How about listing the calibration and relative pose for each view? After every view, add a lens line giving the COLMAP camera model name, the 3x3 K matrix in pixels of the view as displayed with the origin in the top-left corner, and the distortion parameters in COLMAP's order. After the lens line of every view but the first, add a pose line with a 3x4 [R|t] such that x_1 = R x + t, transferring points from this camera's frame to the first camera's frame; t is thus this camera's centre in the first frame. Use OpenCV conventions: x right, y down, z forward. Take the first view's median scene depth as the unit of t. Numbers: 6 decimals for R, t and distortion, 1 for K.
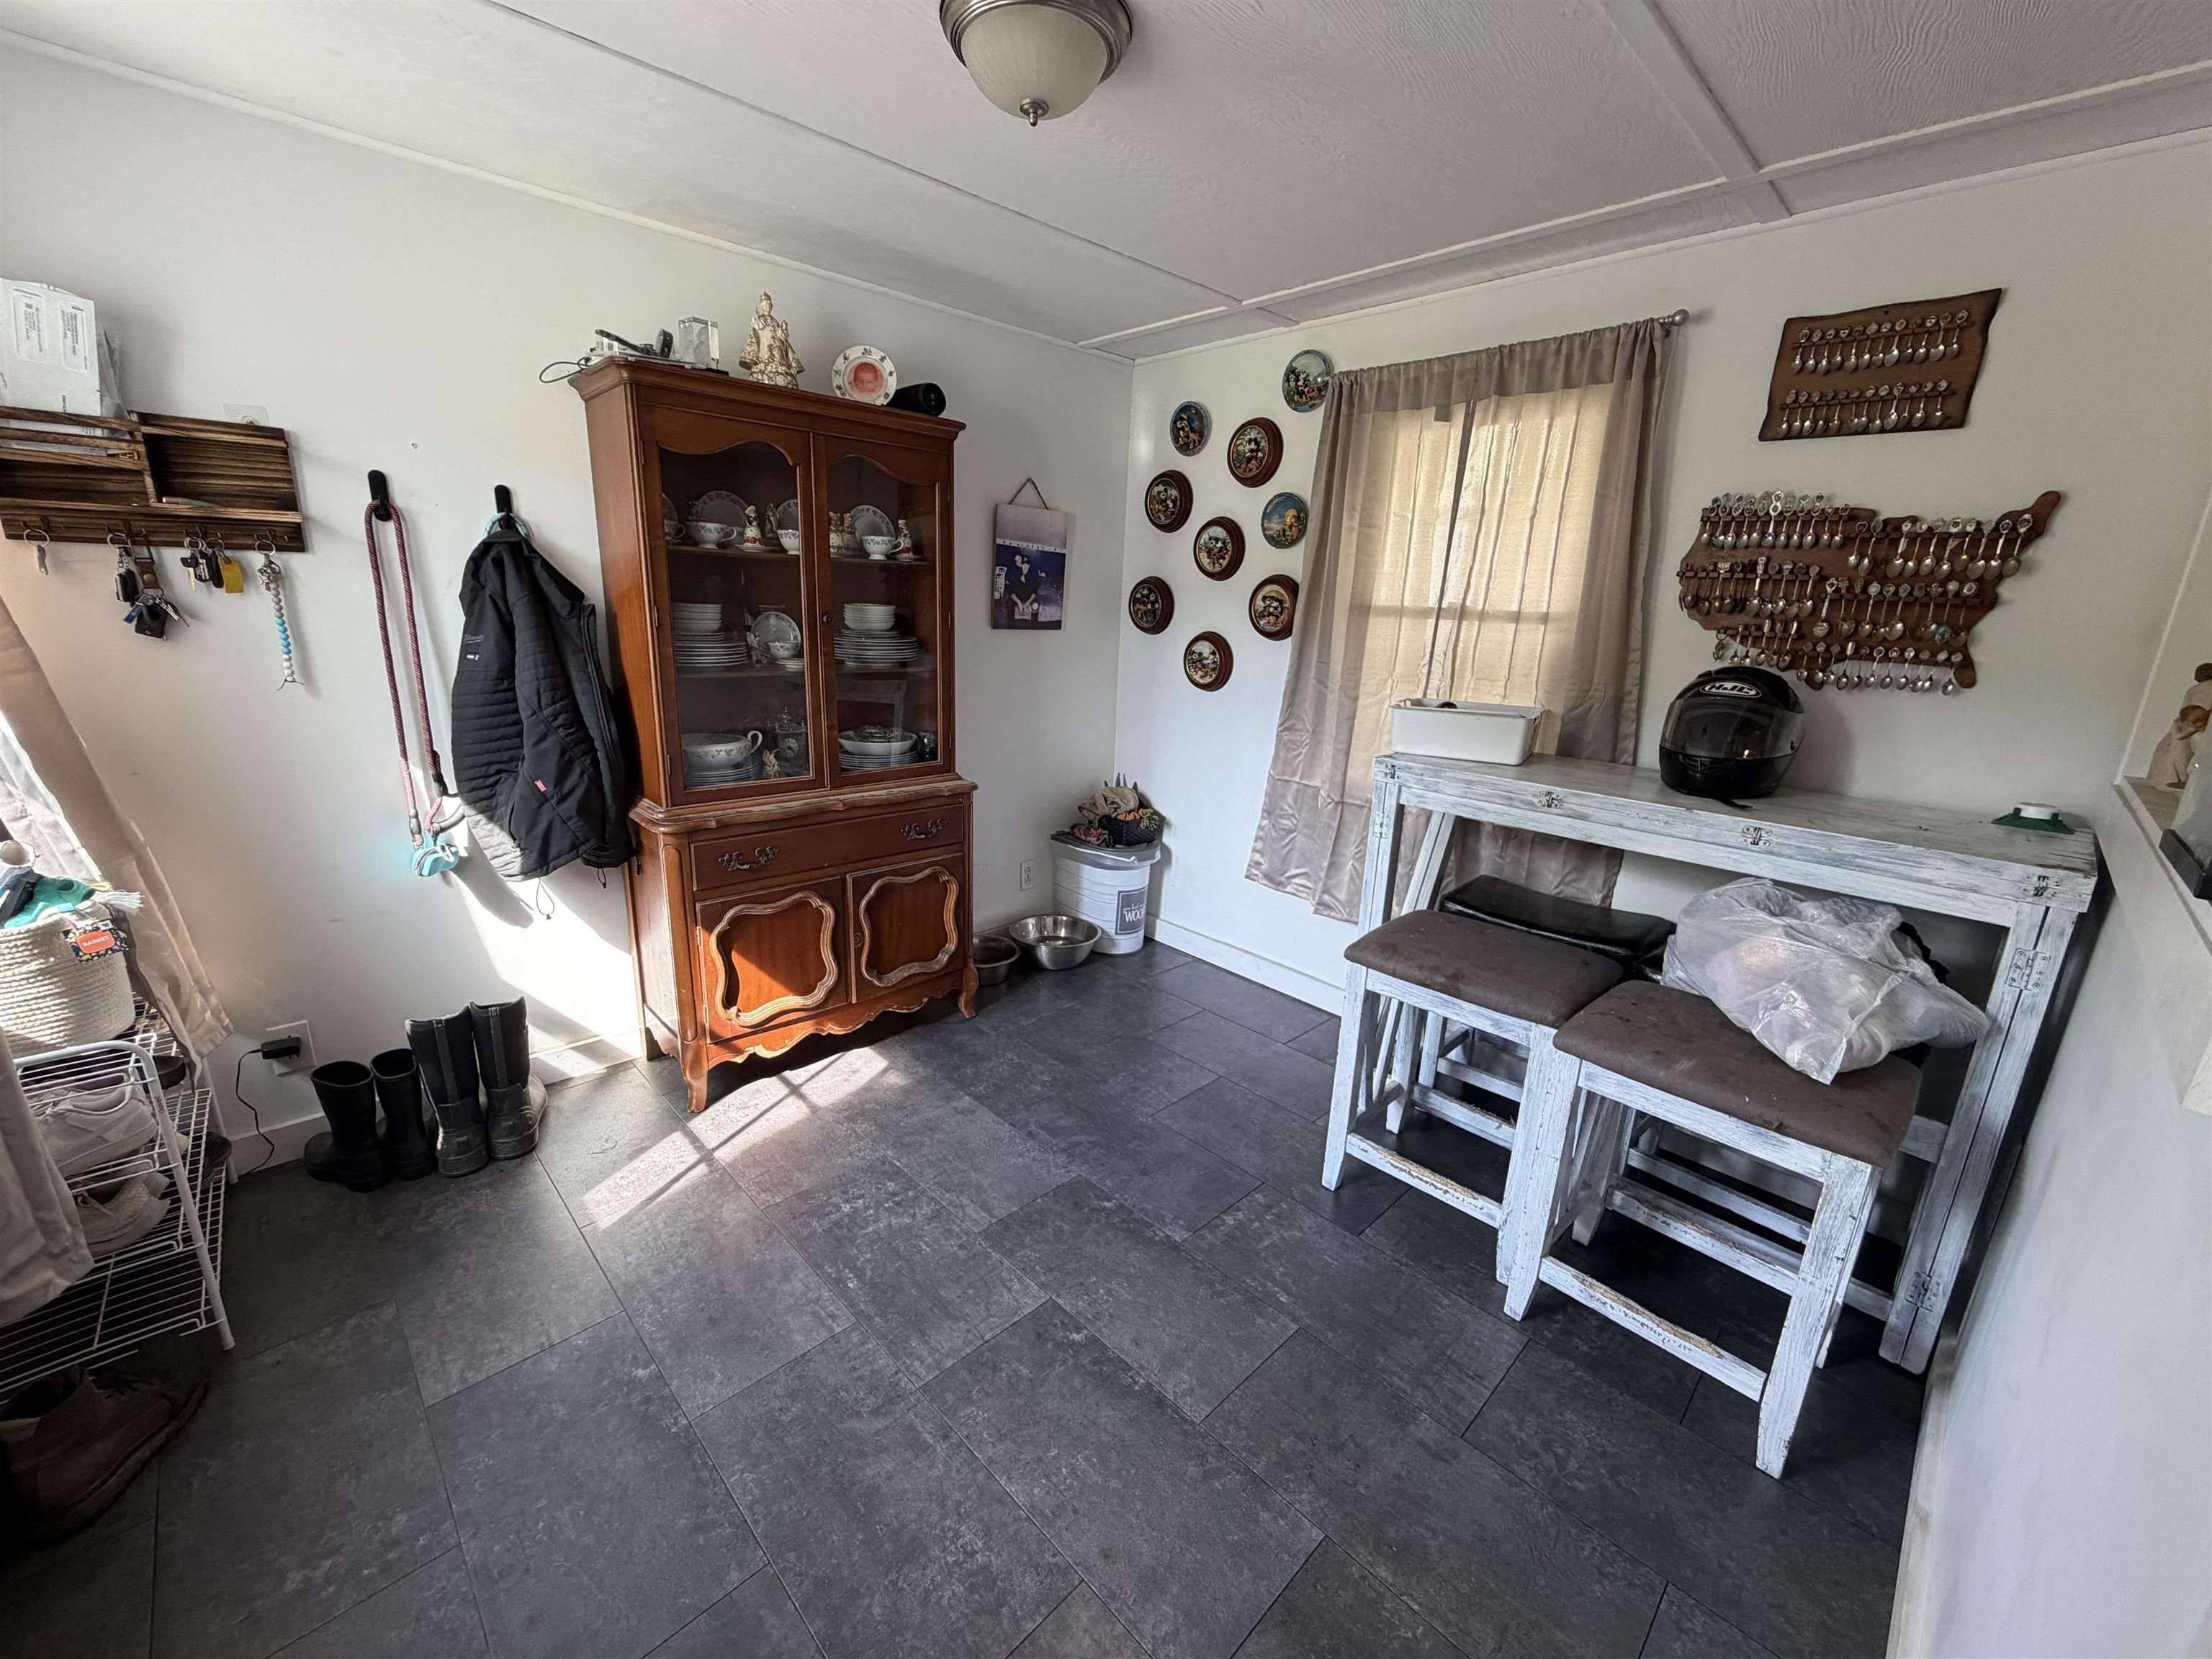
lens RADIAL K [[884.9, 0, 1107.0], [0, 884.9, 831.3], [0, 0, 1]] dist [-0.001746, -0.000622]
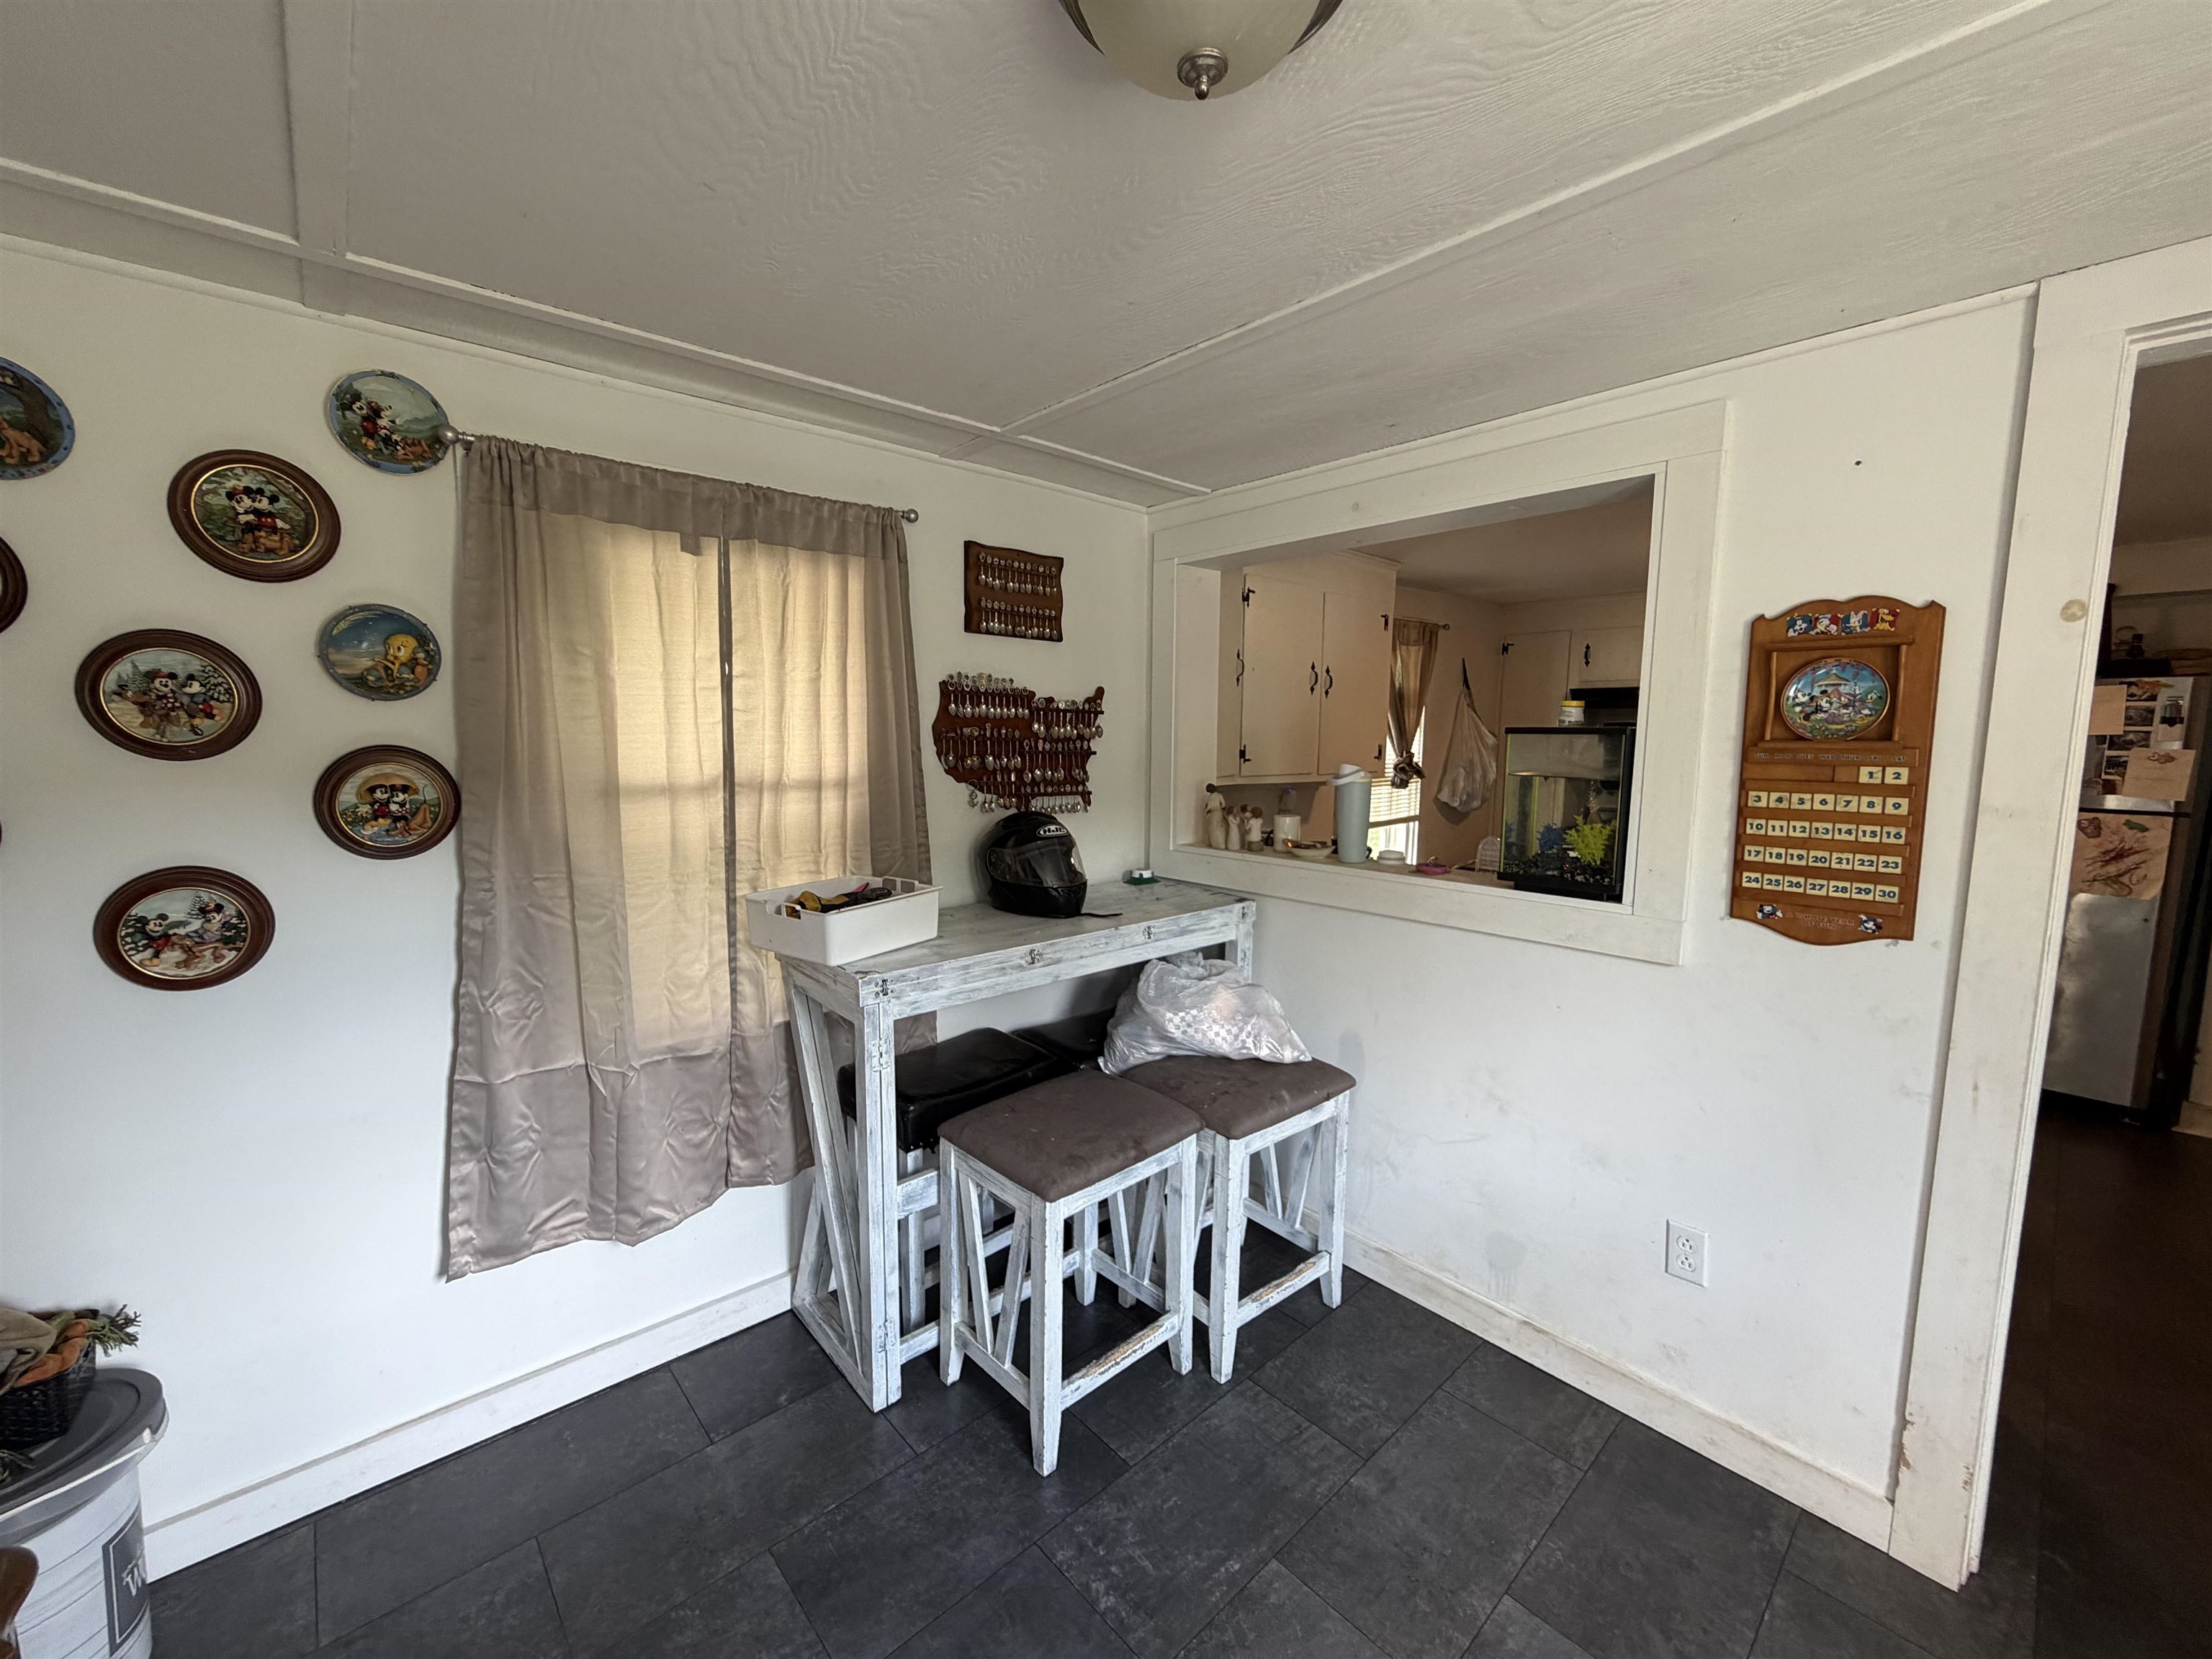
lens RADIAL K [[884.9, 0, 1095.6], [0, 884.9, 826.7], [0, 0, 1]] dist [-0.001746, -0.000622]
pose [[0.042293, -0.155095, 0.986994, -0.475520], [0.244643, 0.959412, 0.140278, -0.289723], [-0.968690, 0.235528, 0.078519, 0.739212]]
